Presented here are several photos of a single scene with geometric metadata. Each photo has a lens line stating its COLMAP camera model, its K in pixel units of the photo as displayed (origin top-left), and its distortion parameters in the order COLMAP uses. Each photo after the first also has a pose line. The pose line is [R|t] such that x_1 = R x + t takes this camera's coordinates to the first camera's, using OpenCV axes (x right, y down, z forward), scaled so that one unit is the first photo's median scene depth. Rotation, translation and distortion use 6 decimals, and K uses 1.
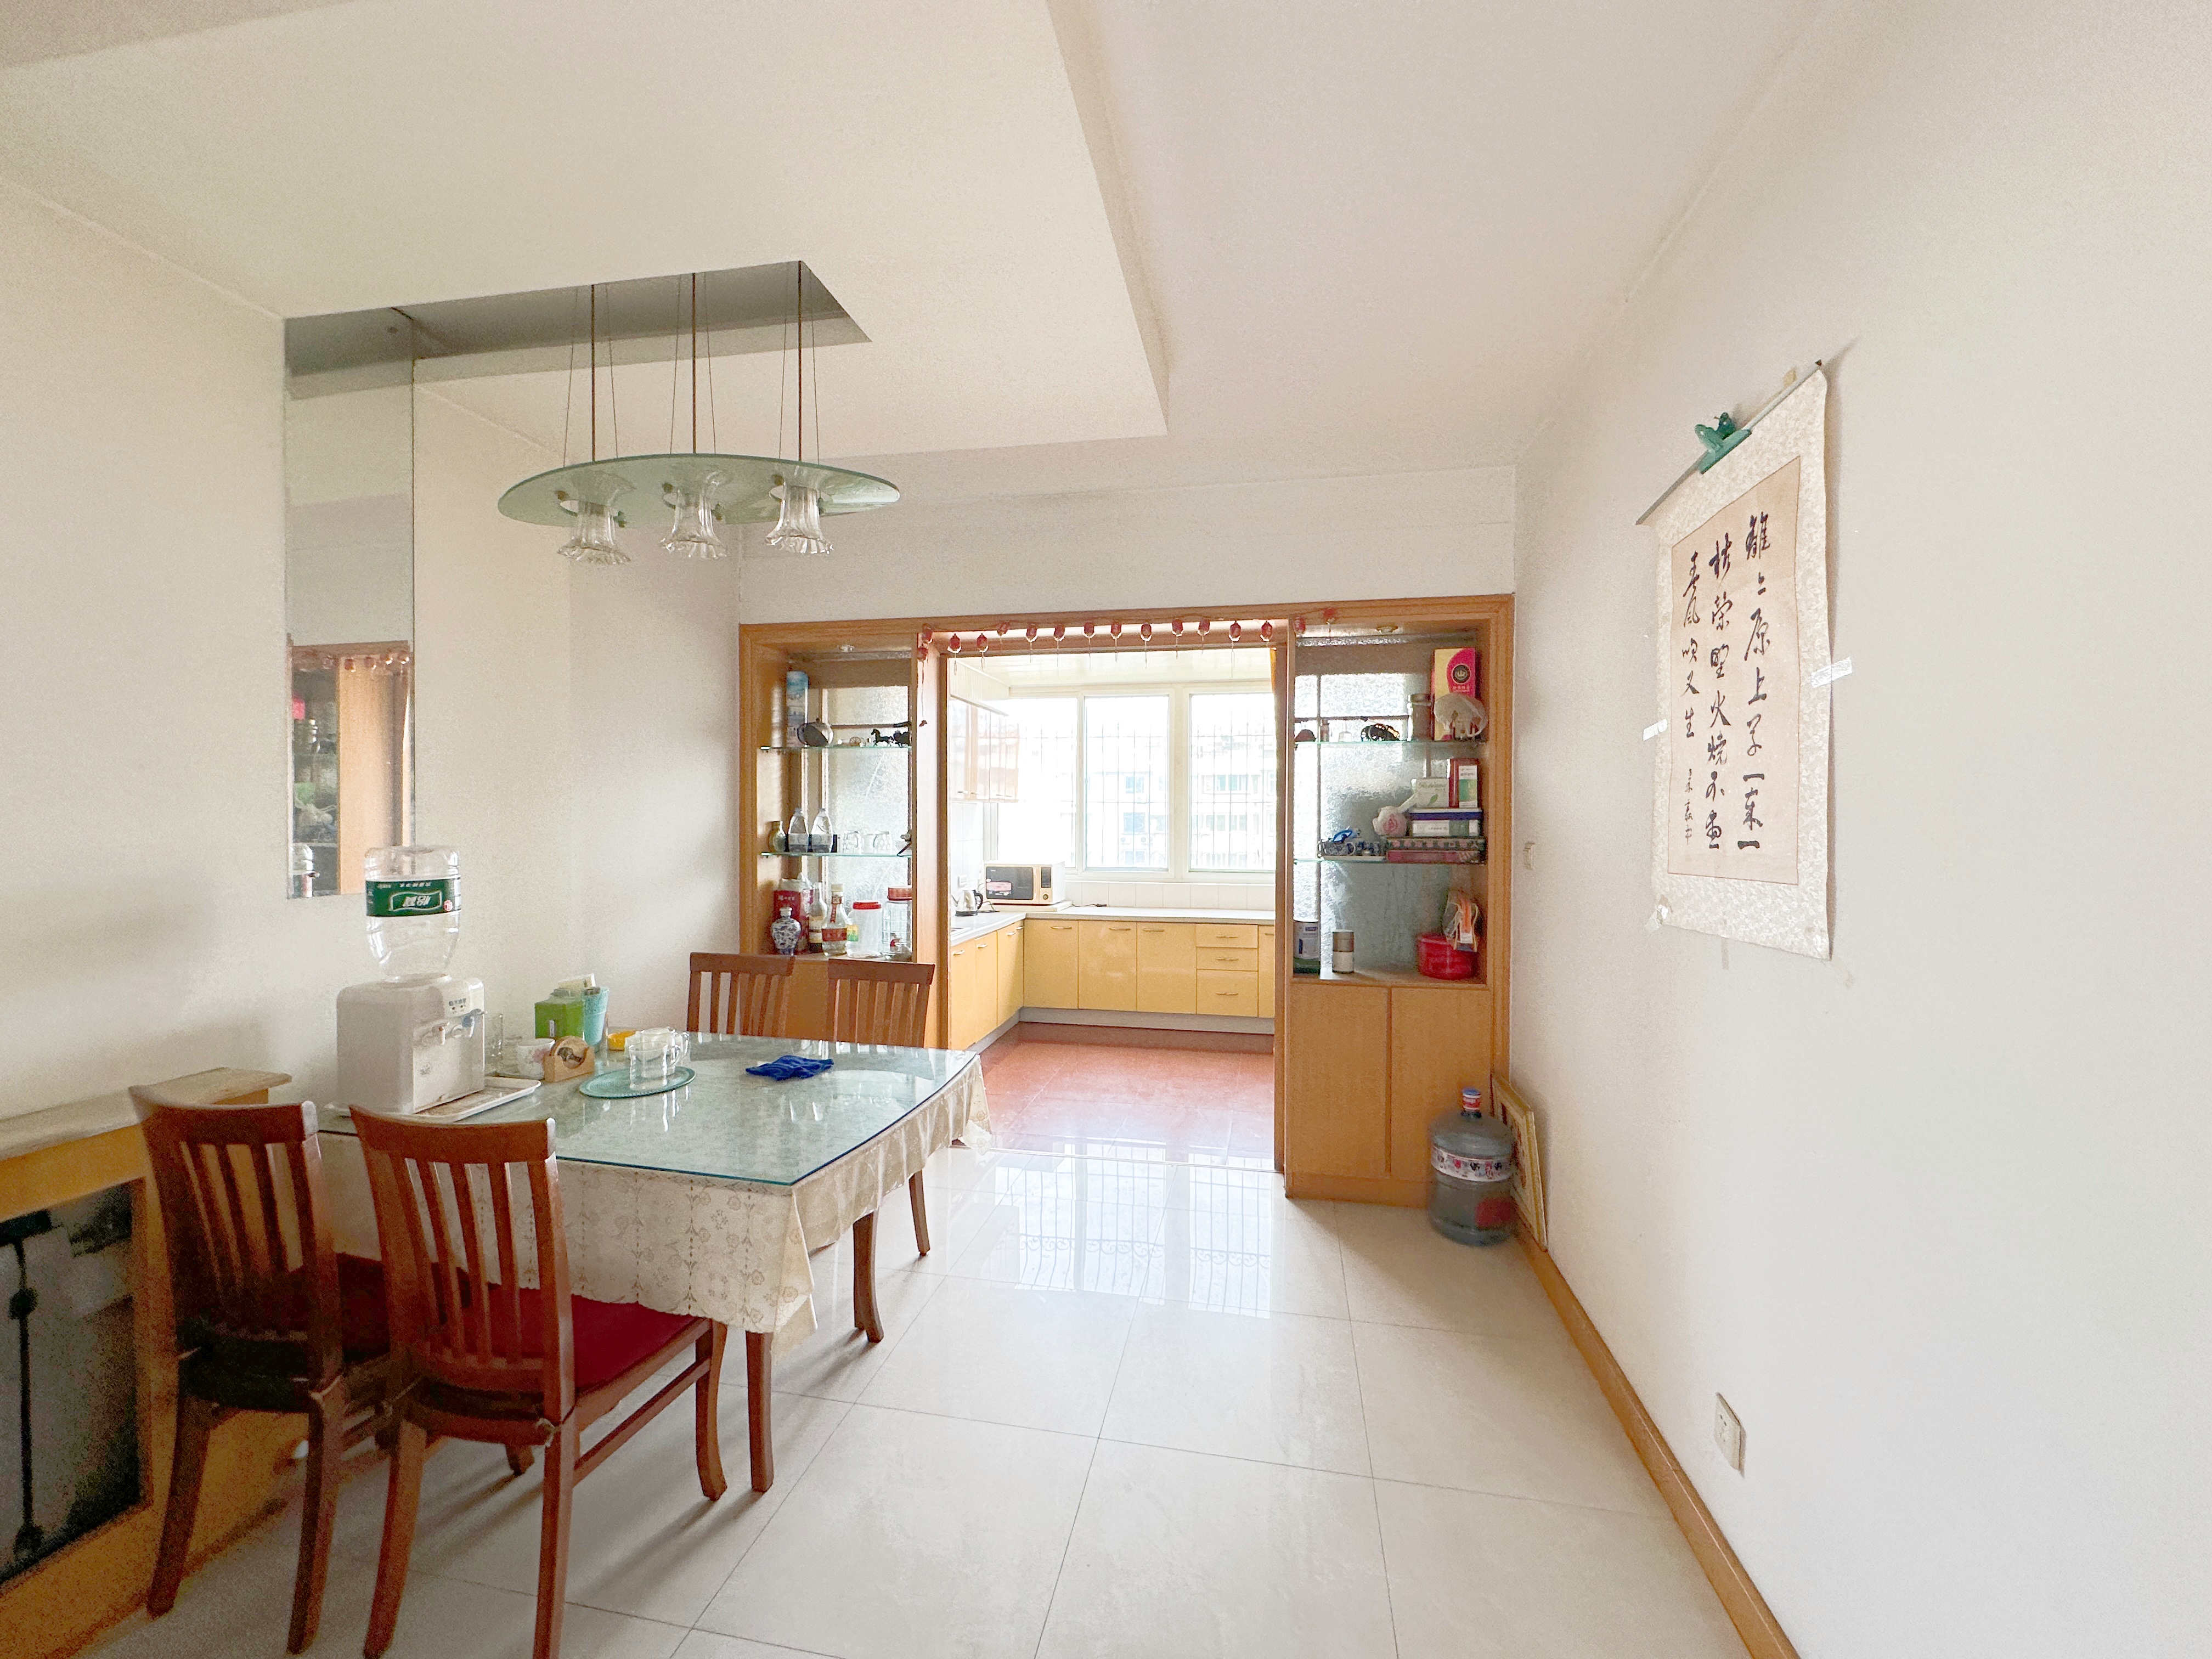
lens RADIAL K [[890.6, 0, 1103.3], [0, 890.6, 826.9], [0, 0, 1]] dist [-0.000781, 0.000024]
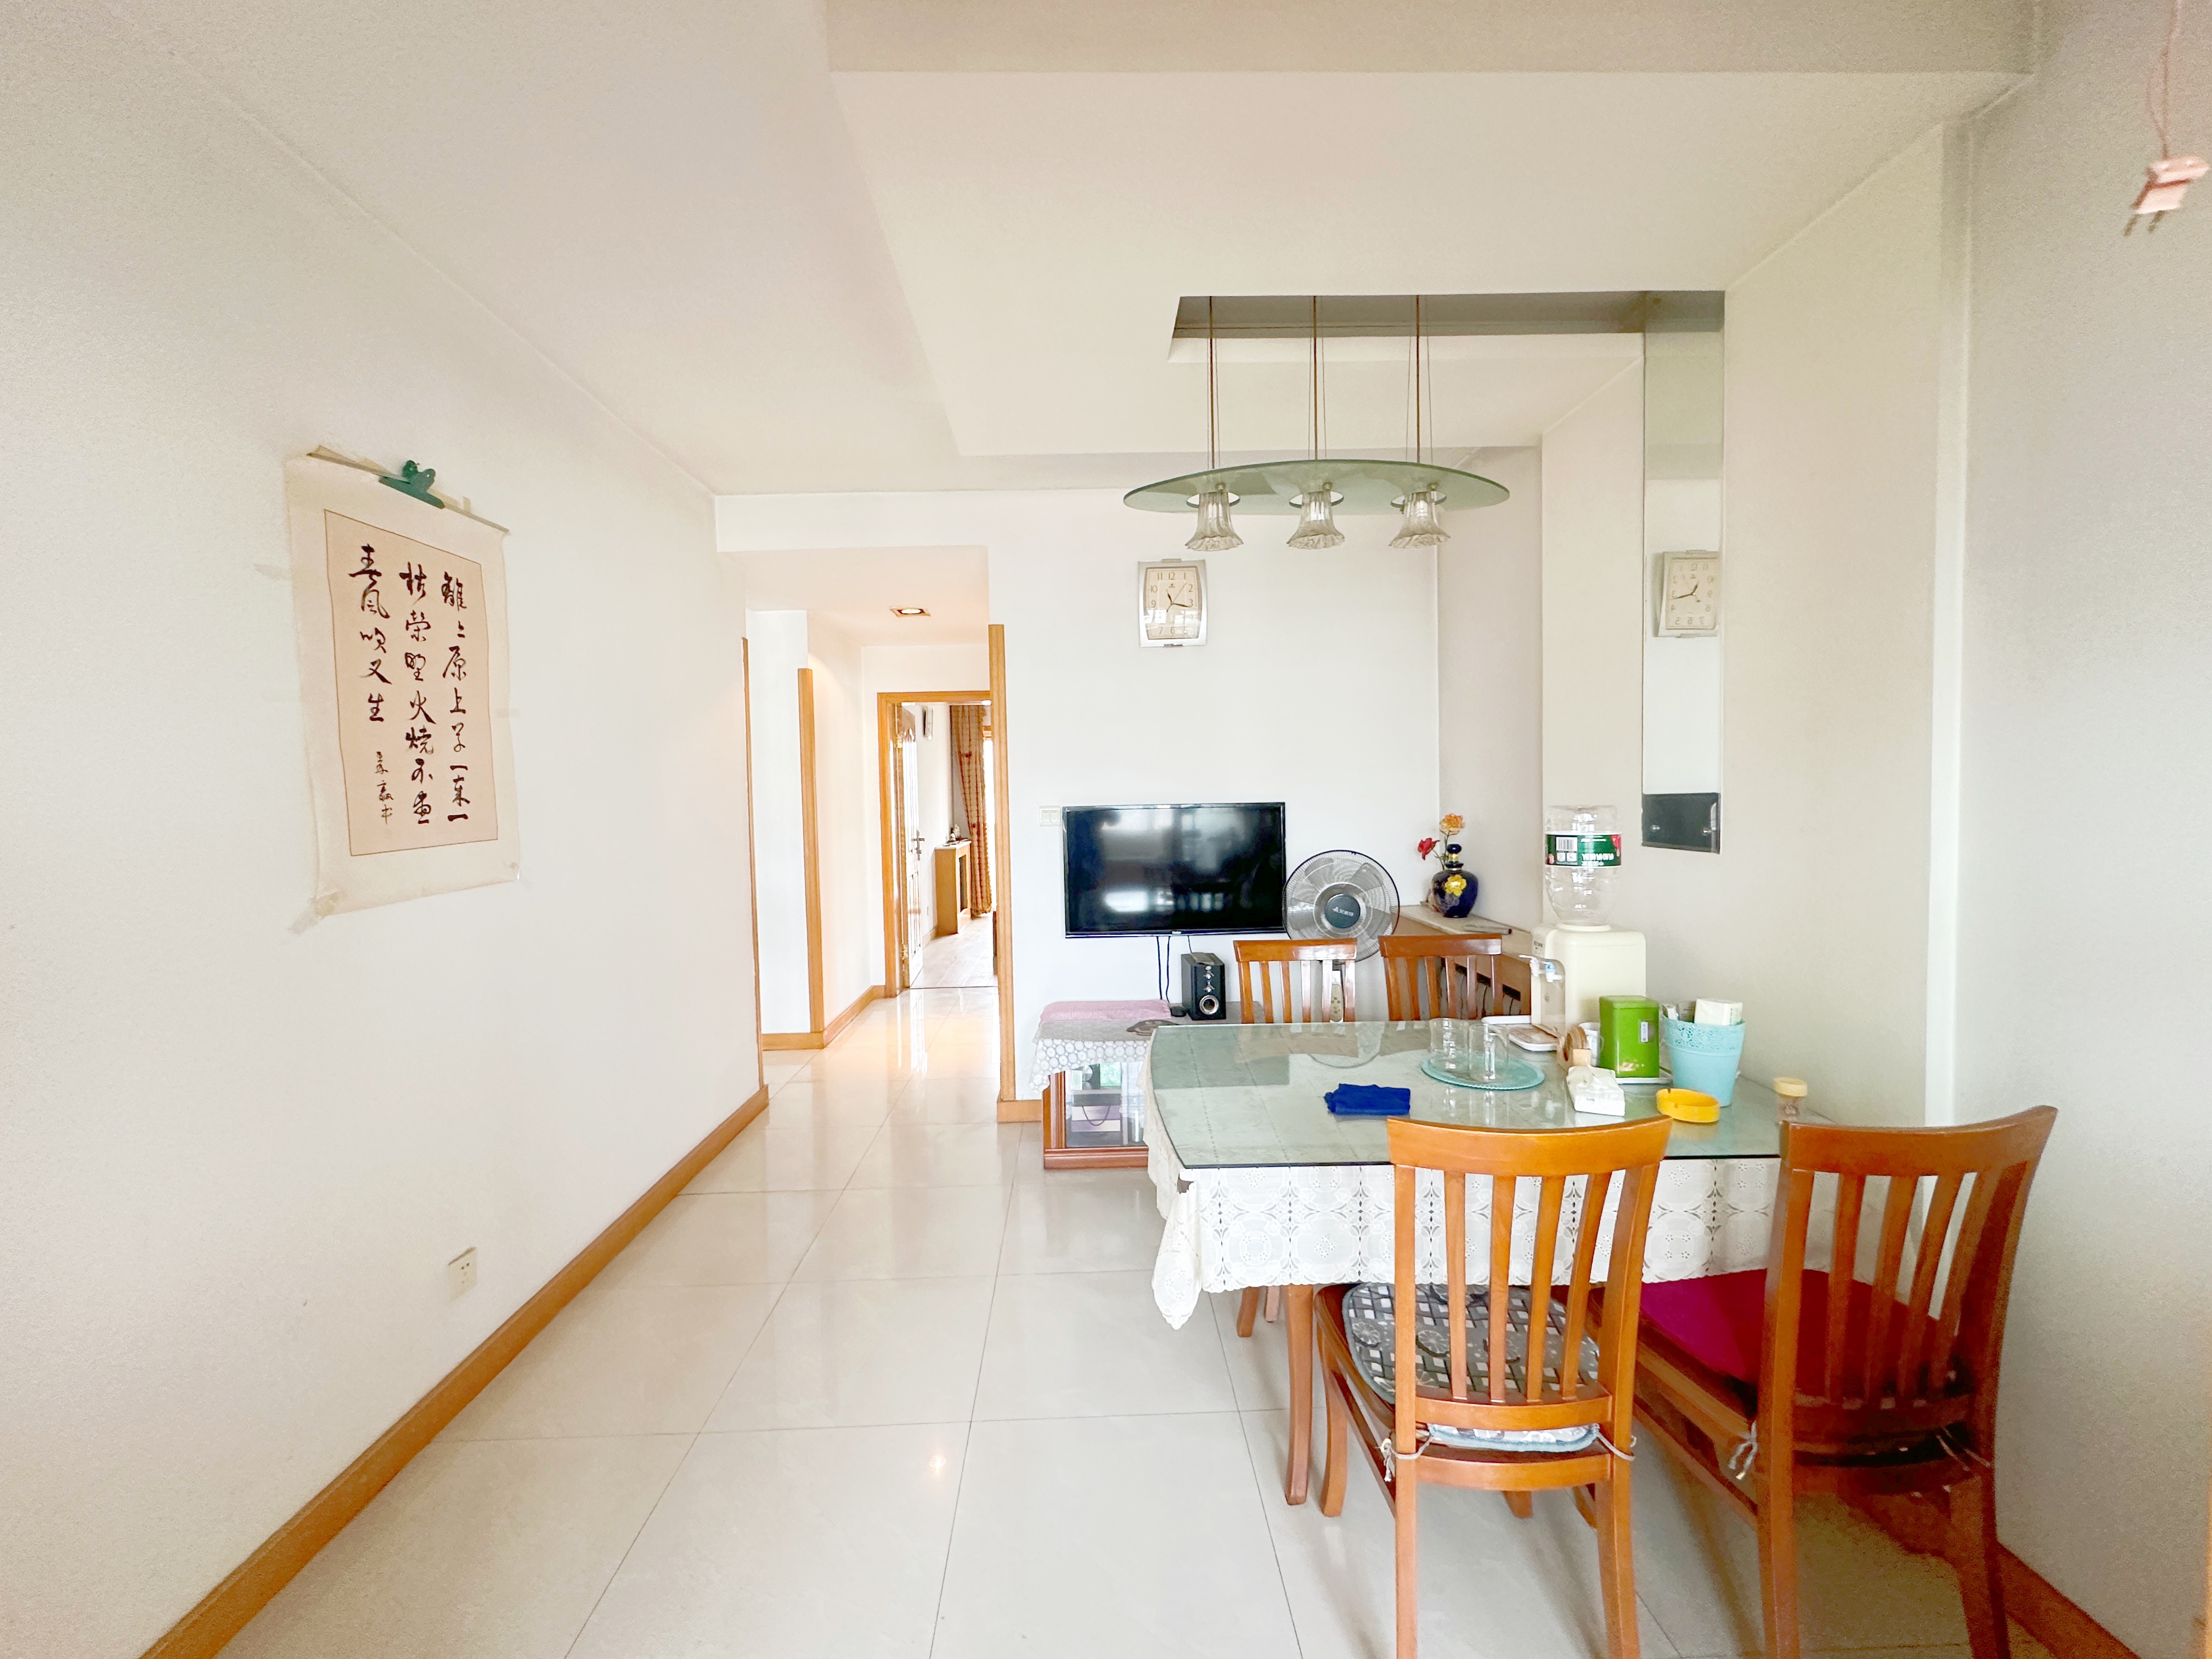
lens RADIAL K [[890.6, 0, 1098.5], [0, 890.6, 834.0], [0, 0, 1]] dist [-0.000781, 0.000024]
pose [[-0.977840, 0.032804, -0.206769, 0.051892], [0.021371, 0.998129, 0.057283, -0.010471], [0.208262, 0.051595, -0.976711, 2.302959]]
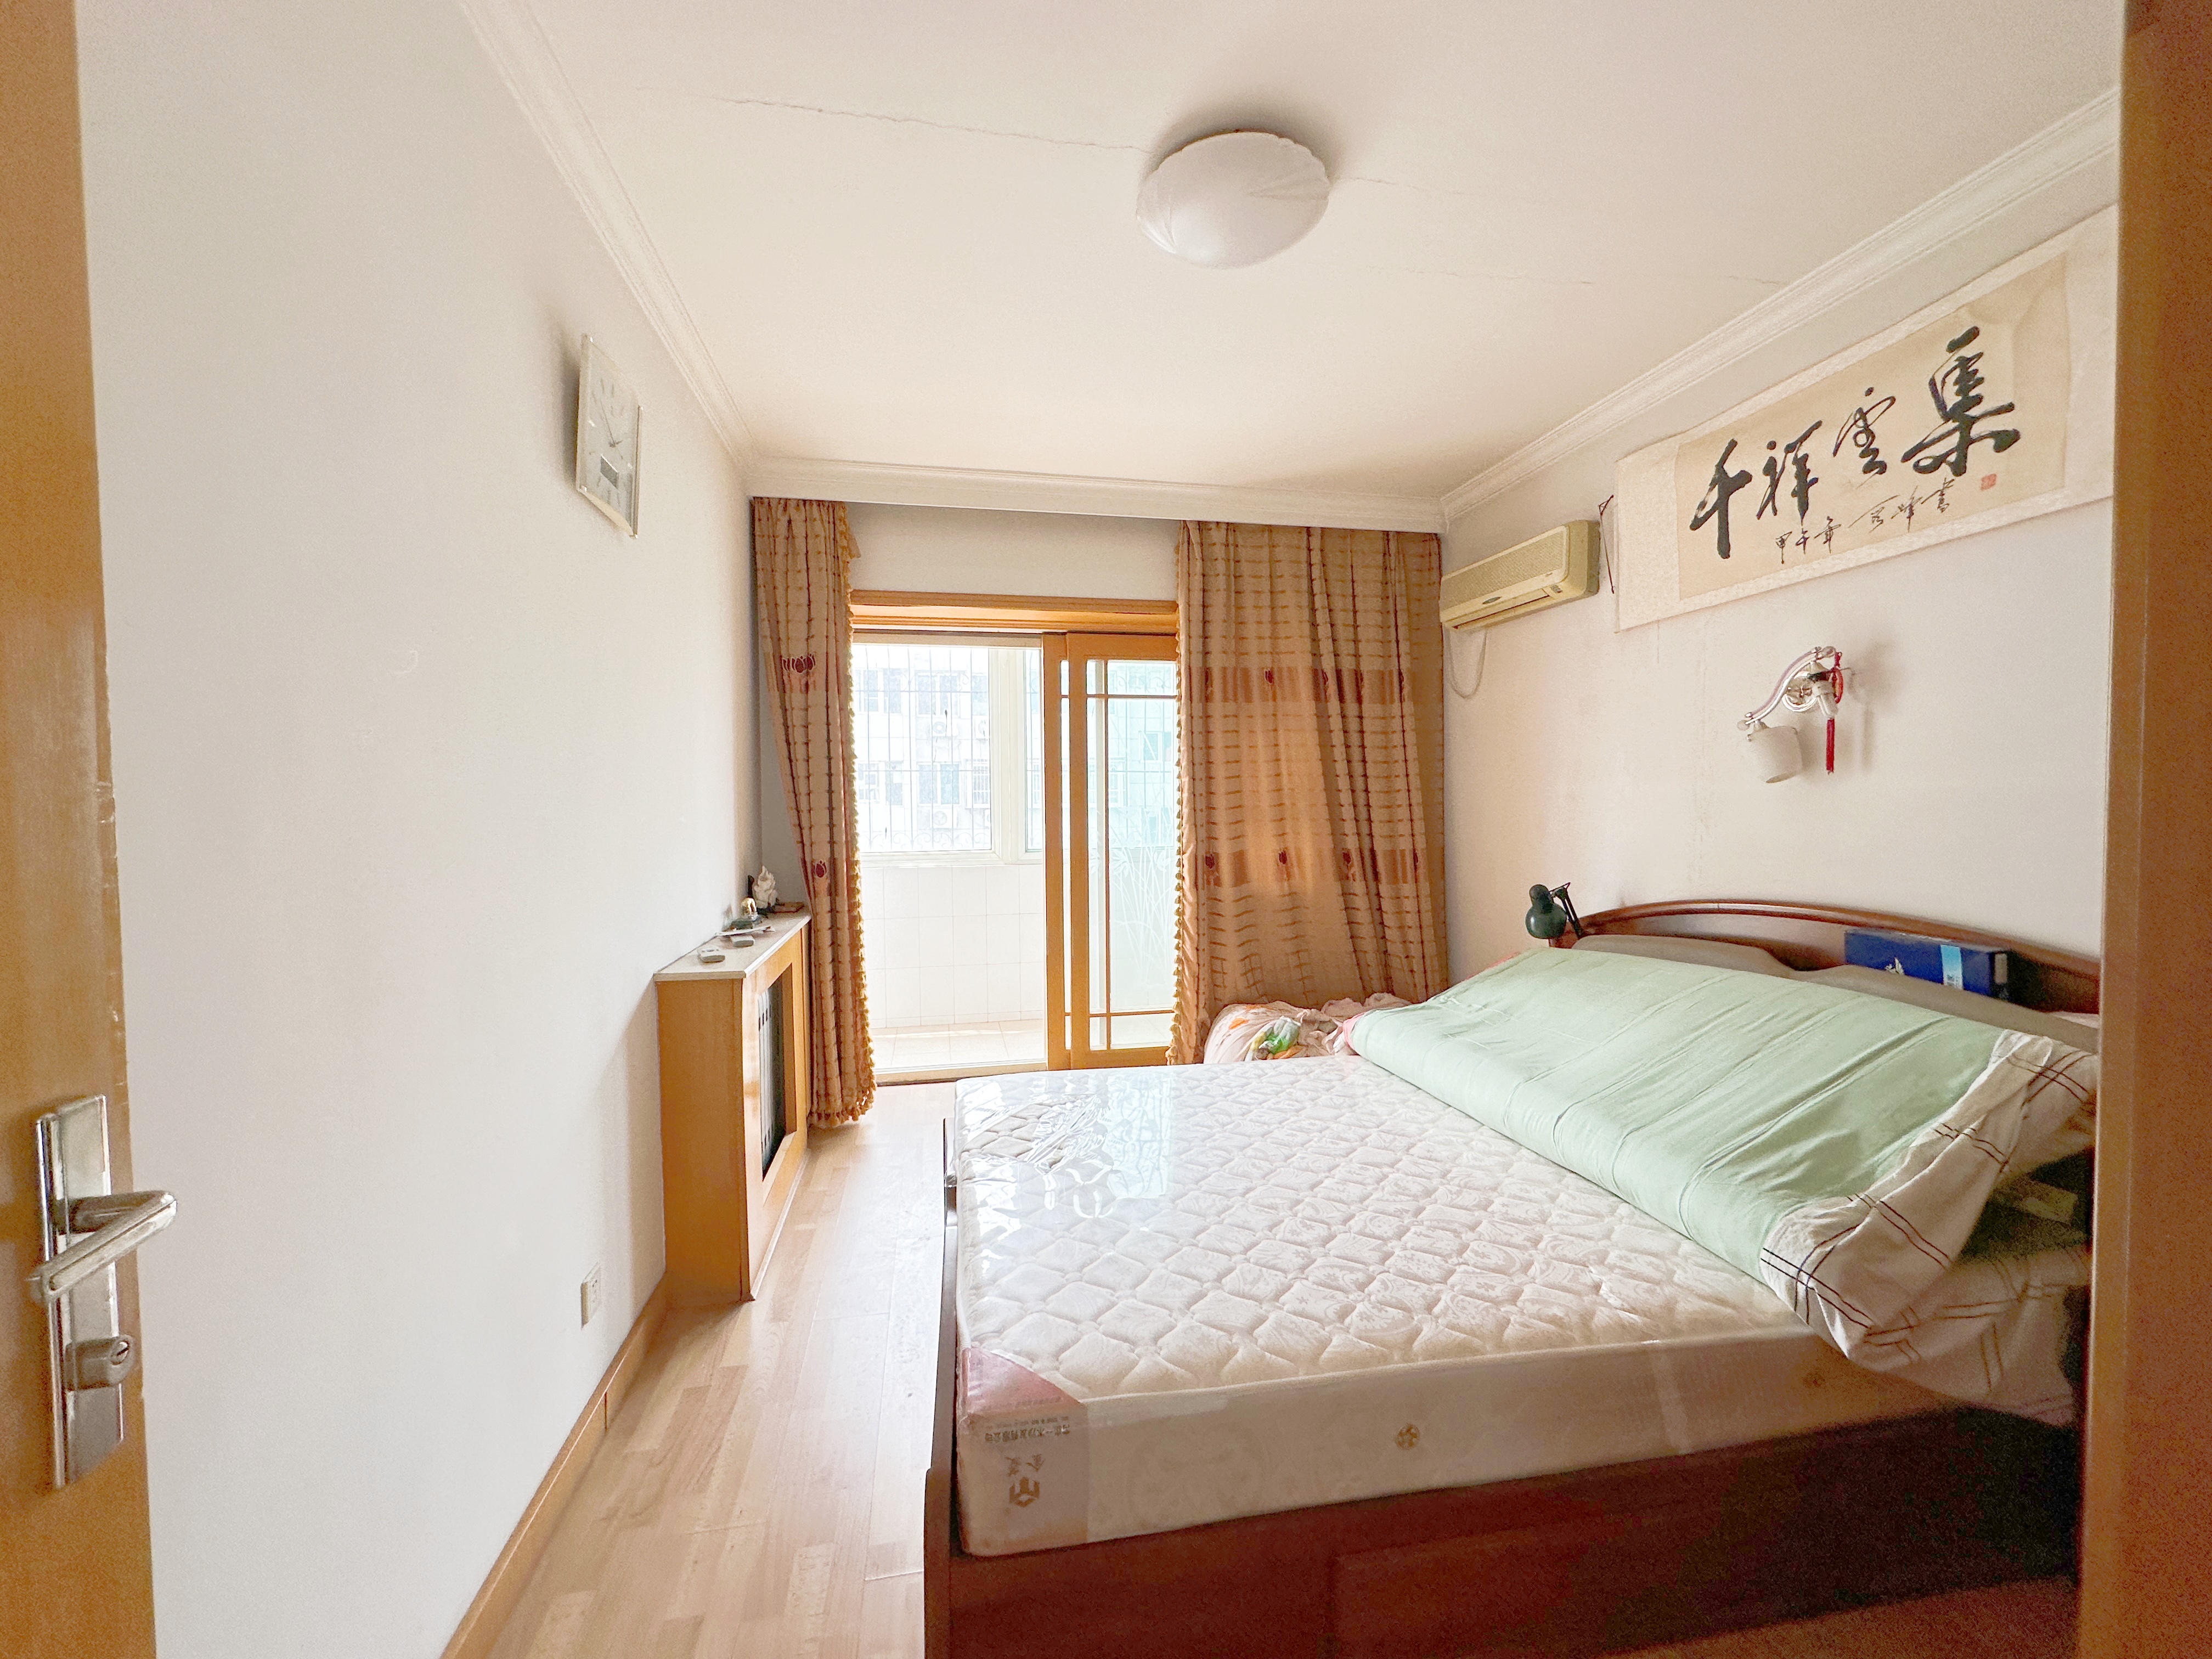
lens RADIAL K [[890.6, 0, 1113.0], [0, 890.6, 827.4], [0, 0, 1]] dist [-0.000781, 0.000024]
pose [[-0.932193, 0.026561, -0.360985, -0.288563], [0.007396, 0.998494, 0.054369, 0.062092], [0.361885, 0.048012, -0.930985, -1.915587]]
